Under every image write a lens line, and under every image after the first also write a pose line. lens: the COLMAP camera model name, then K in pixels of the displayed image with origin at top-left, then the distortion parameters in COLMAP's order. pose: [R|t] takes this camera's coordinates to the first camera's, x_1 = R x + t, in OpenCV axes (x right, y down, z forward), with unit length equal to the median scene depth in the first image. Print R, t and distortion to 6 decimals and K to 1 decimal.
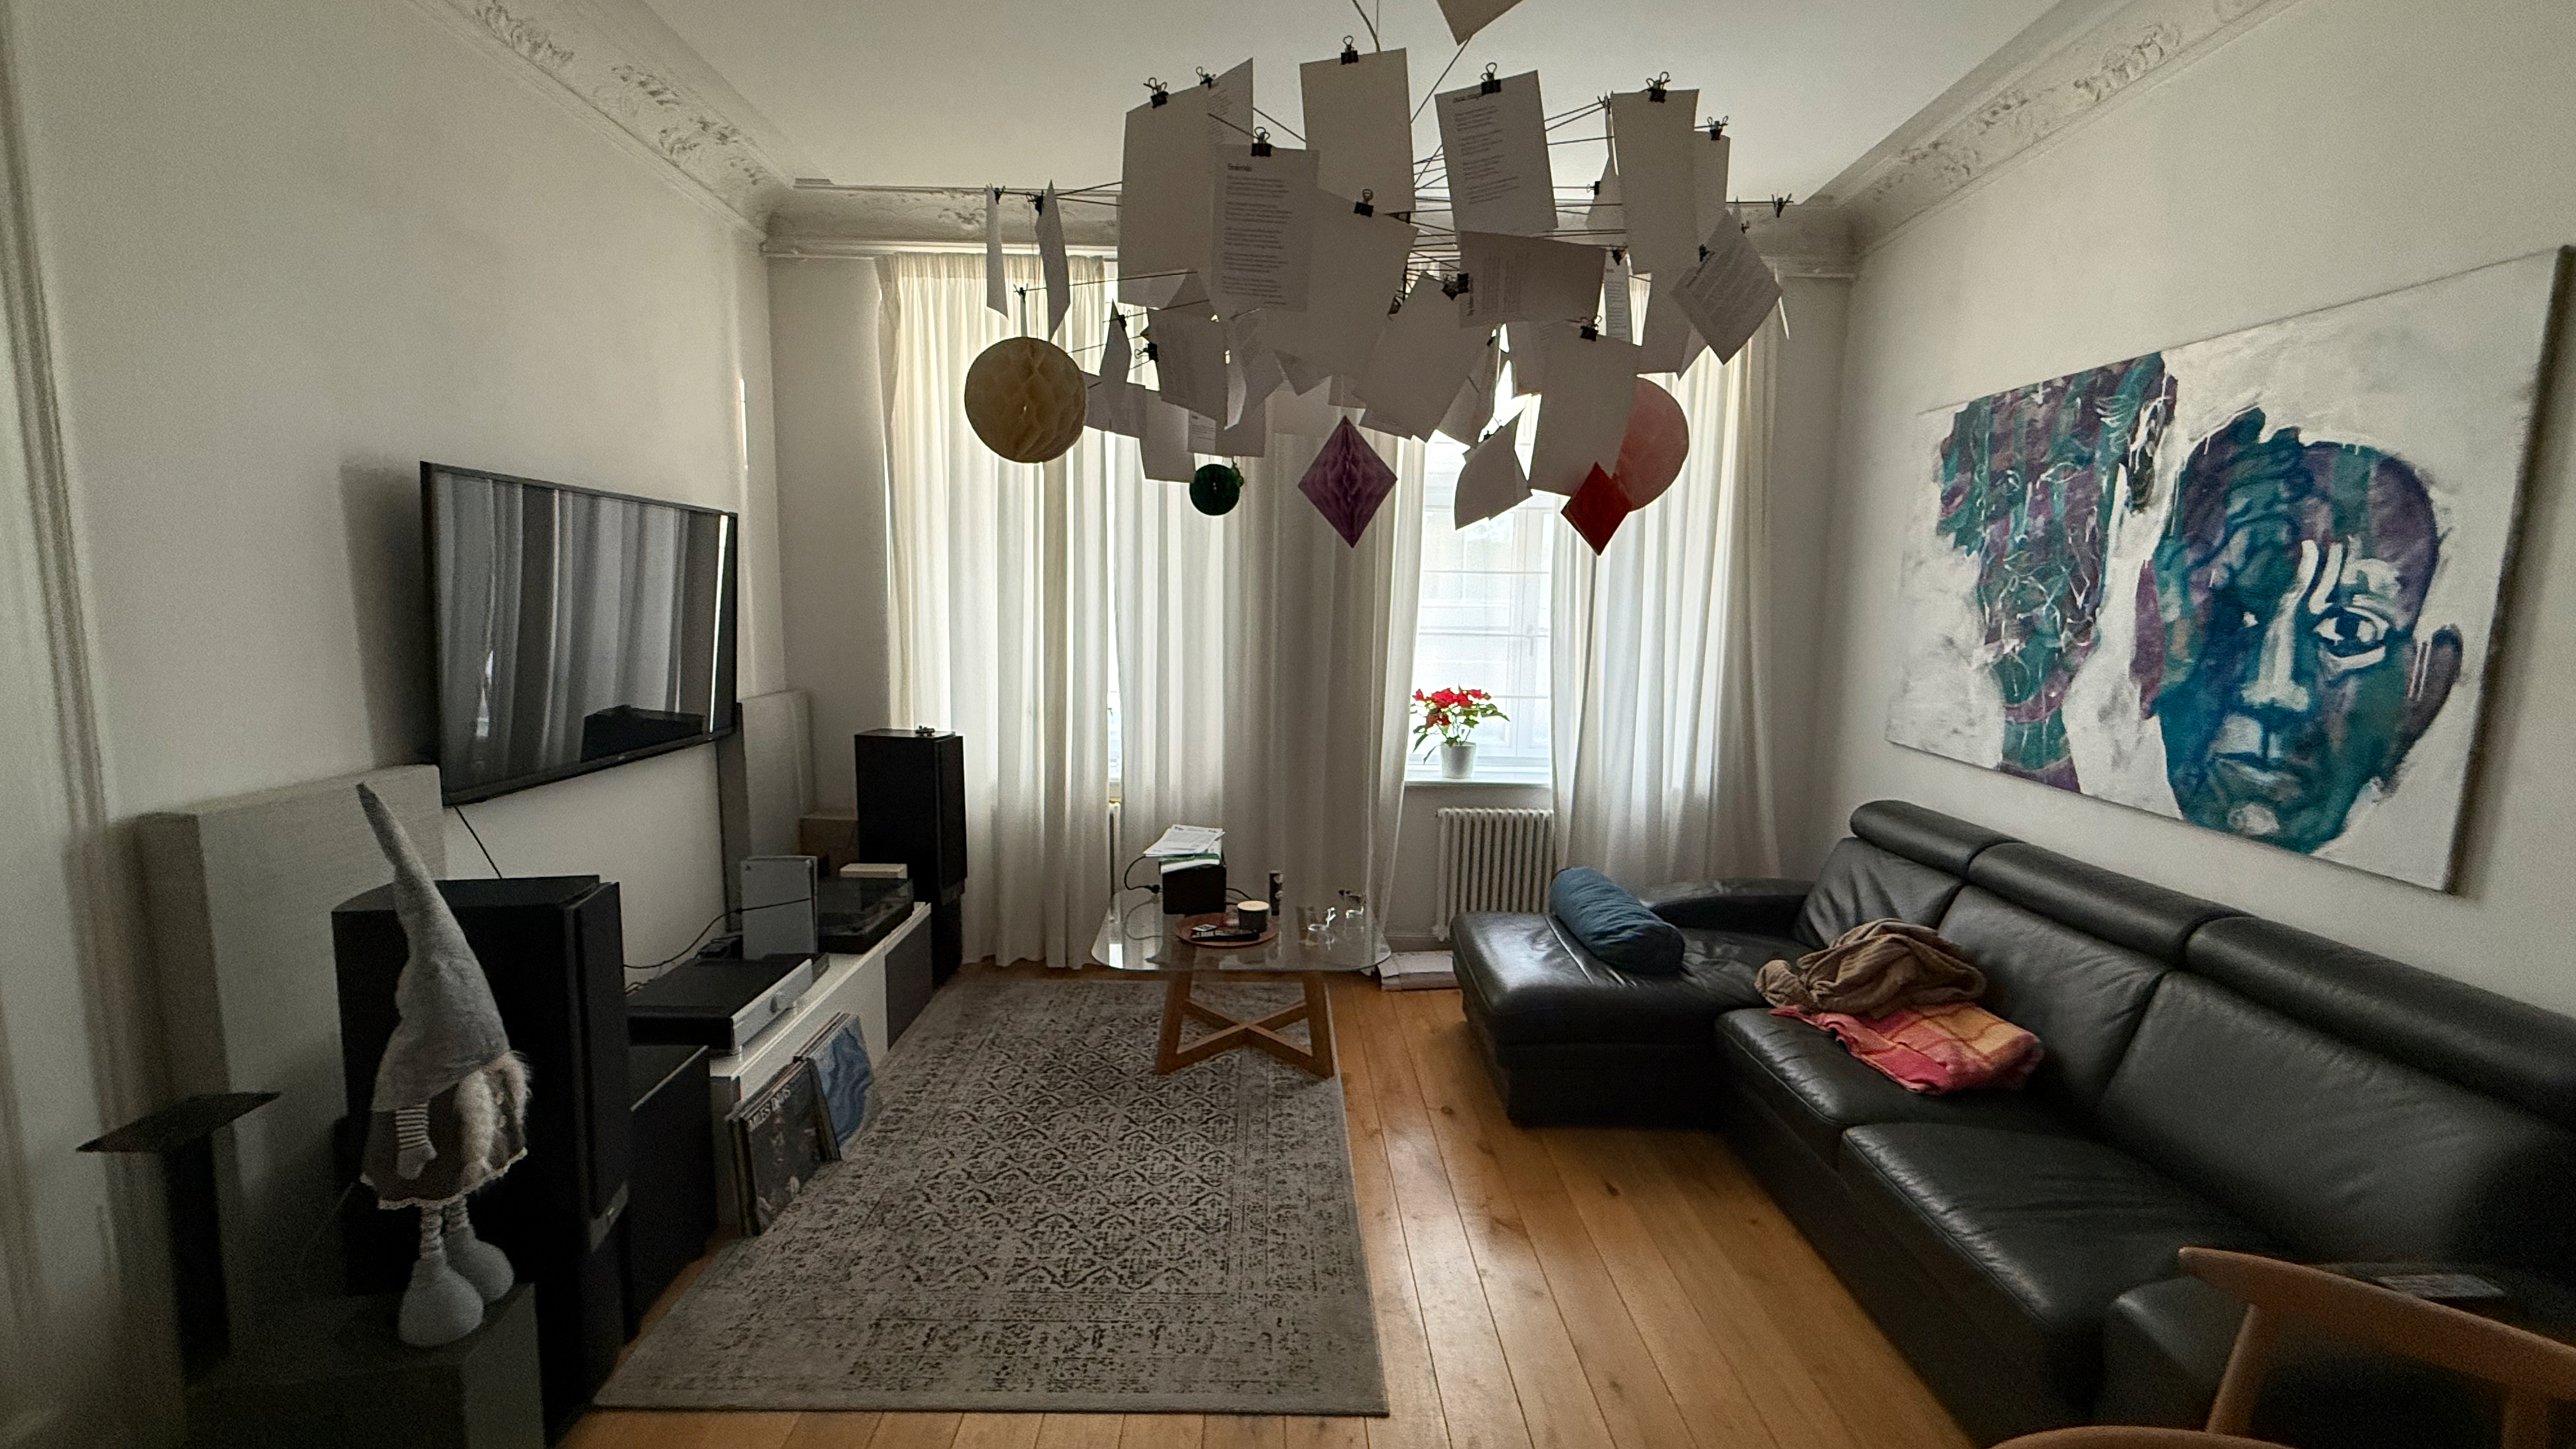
lens RADIAL K [[1030.2, 0, 1288.0], [0, 1030.2, 724.5], [0, 0, 1]] dist [-0.000808, -0.000016]
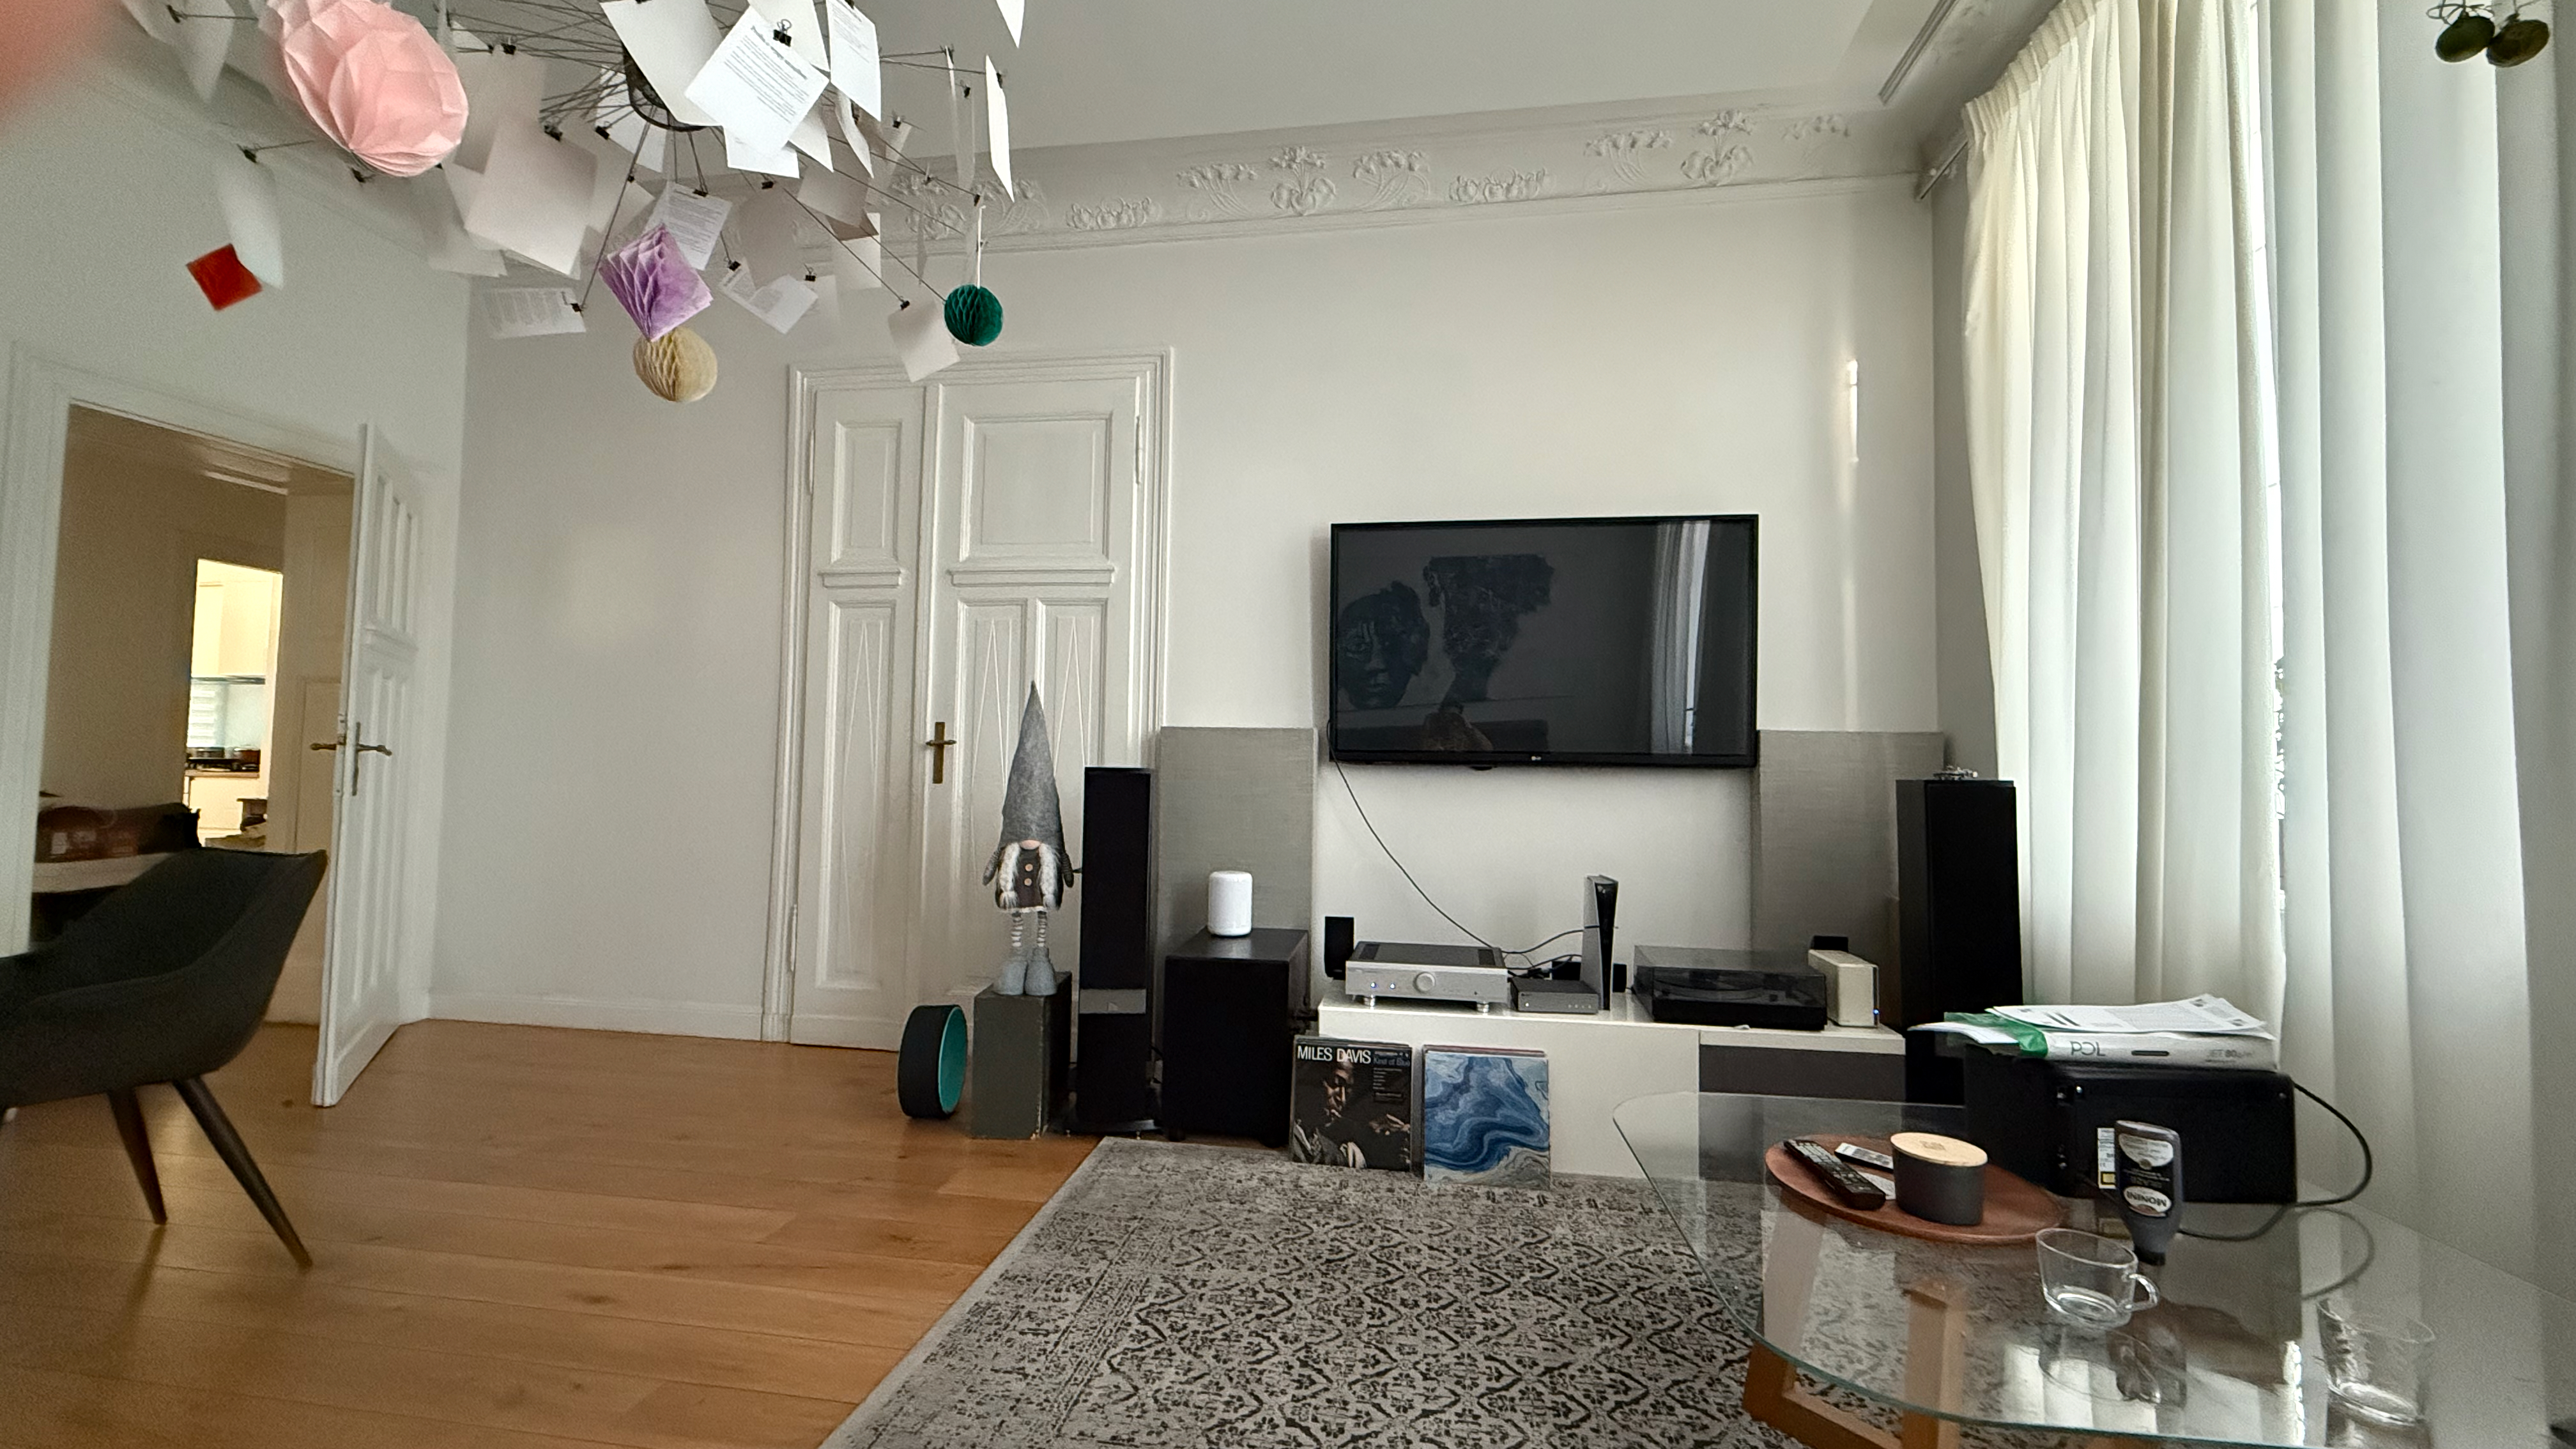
lens RADIAL K [[1030.2, 0, 1288.0], [0, 1030.2, 724.5], [0, 0, 1]] dist [-0.000808, -0.000016]
pose [[-0.174215, -0.063799, -0.982639, 0.417932], [-0.136193, 0.989870, -0.040122, 0.067446], [0.975244, 0.126838, -0.181139, 0.835144]]
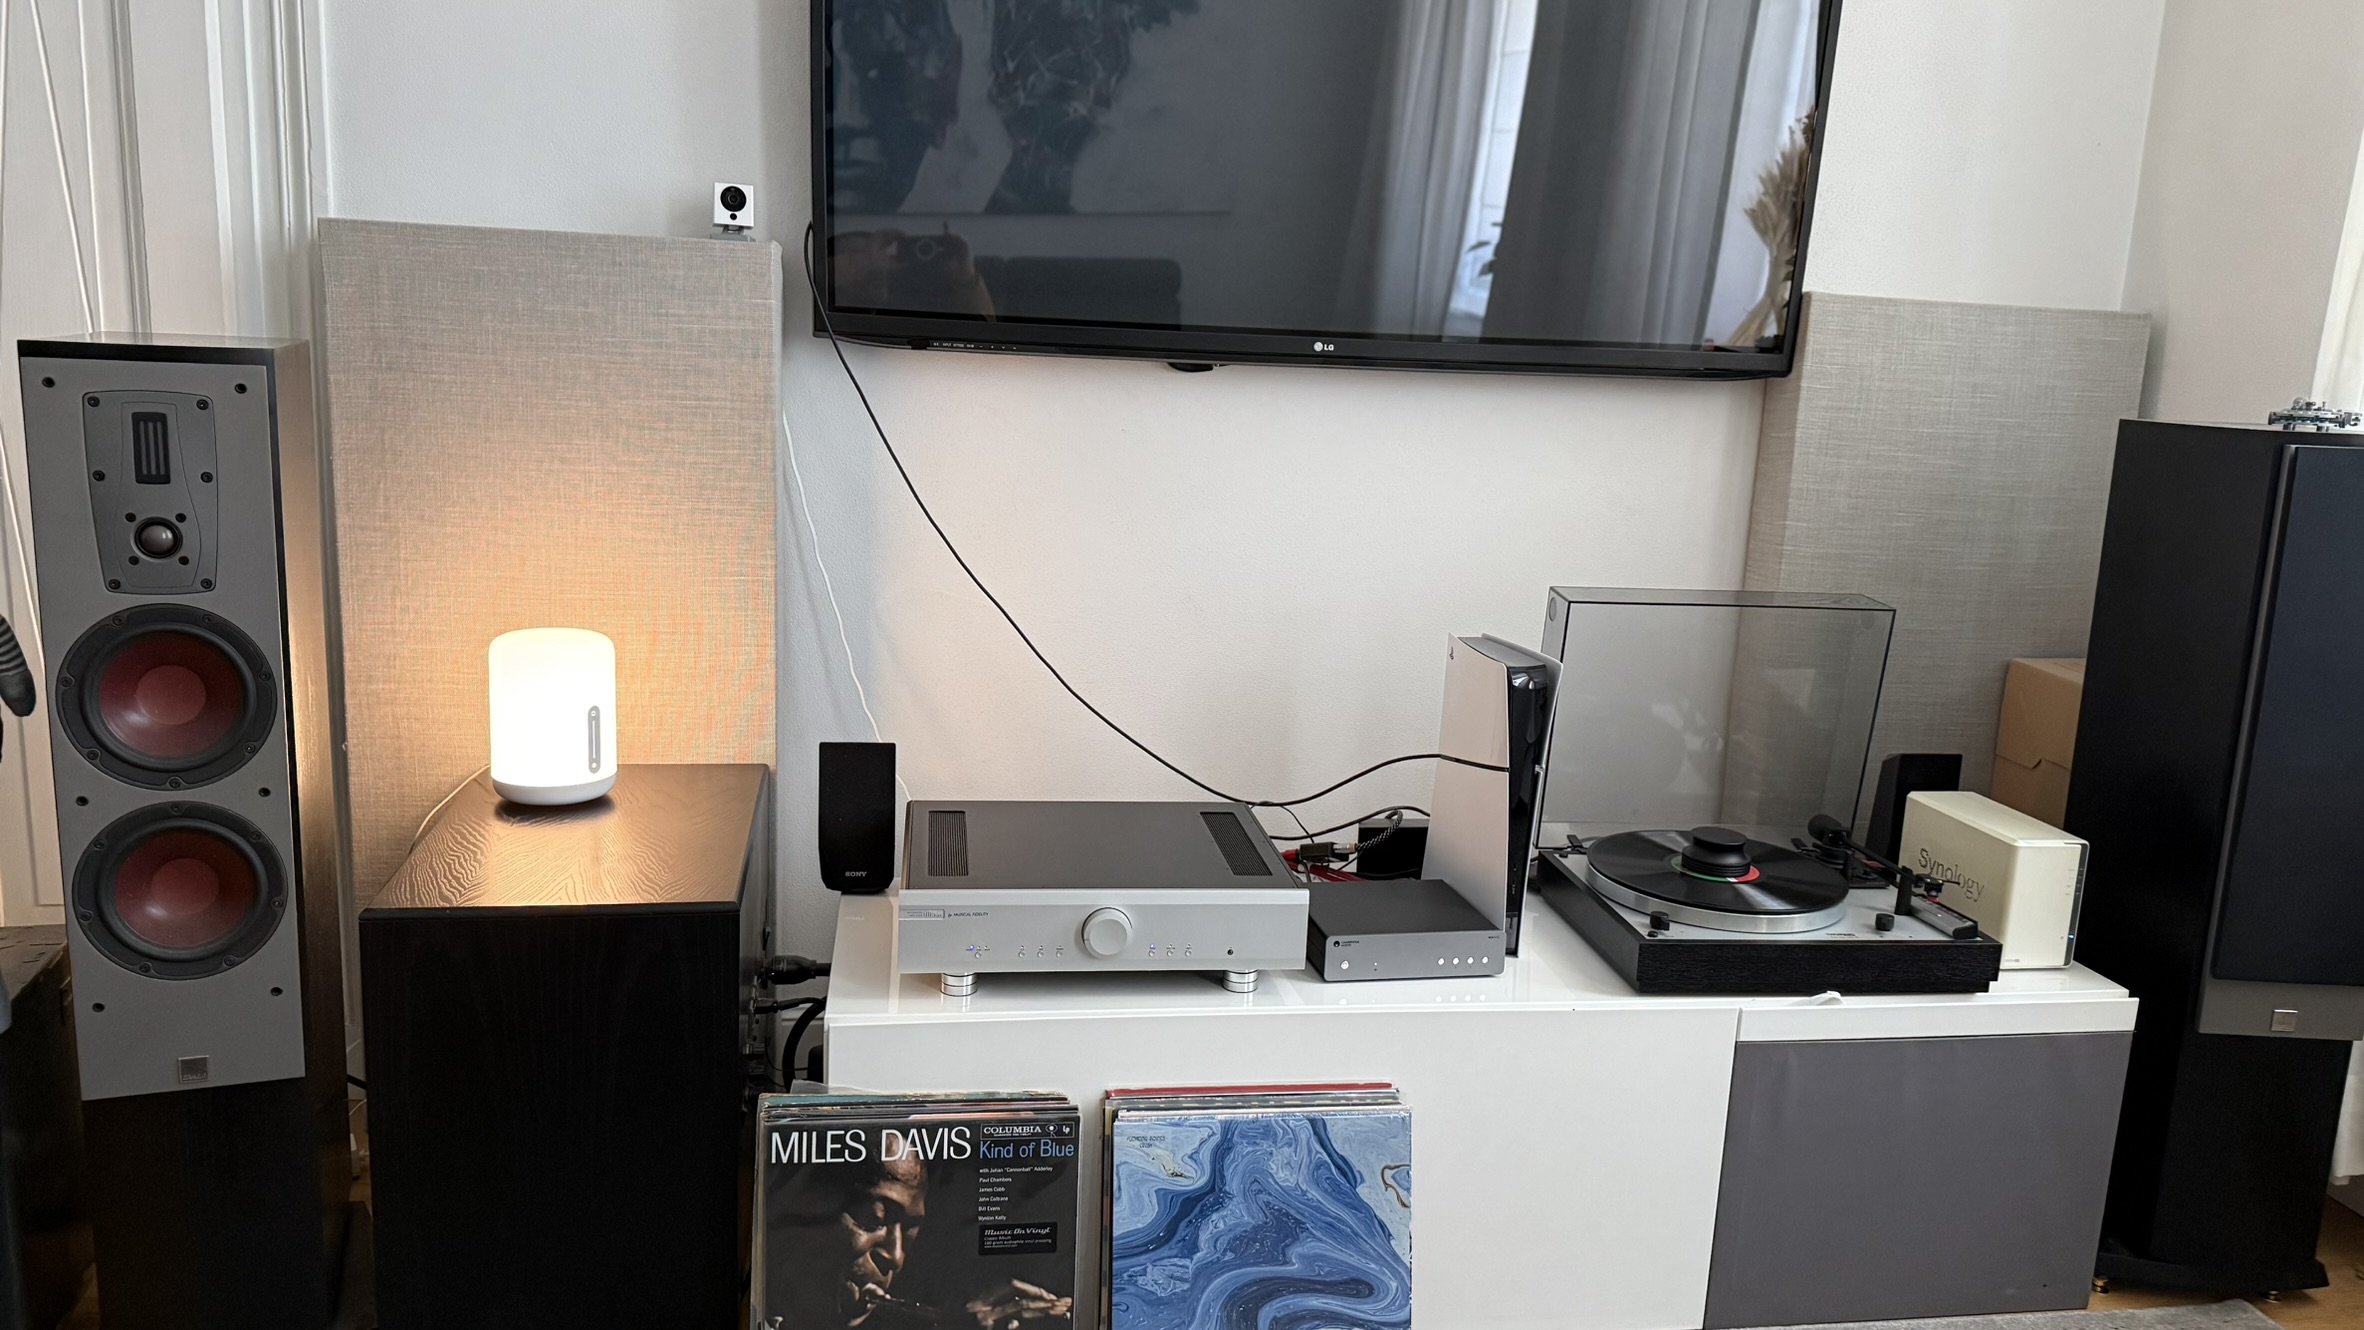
lens RADIAL K [[1648.4, 0, 1182.0], [0, 1648.4, 665.0], [0, 0, 1]] dist [0.074228, -0.102639]
pose [[0.130347, 0.176092, -0.975706, 0.071763], [-0.160309, 0.974896, 0.154530, 0.059314], [0.978423, 0.136272, 0.155304, 0.752963]]
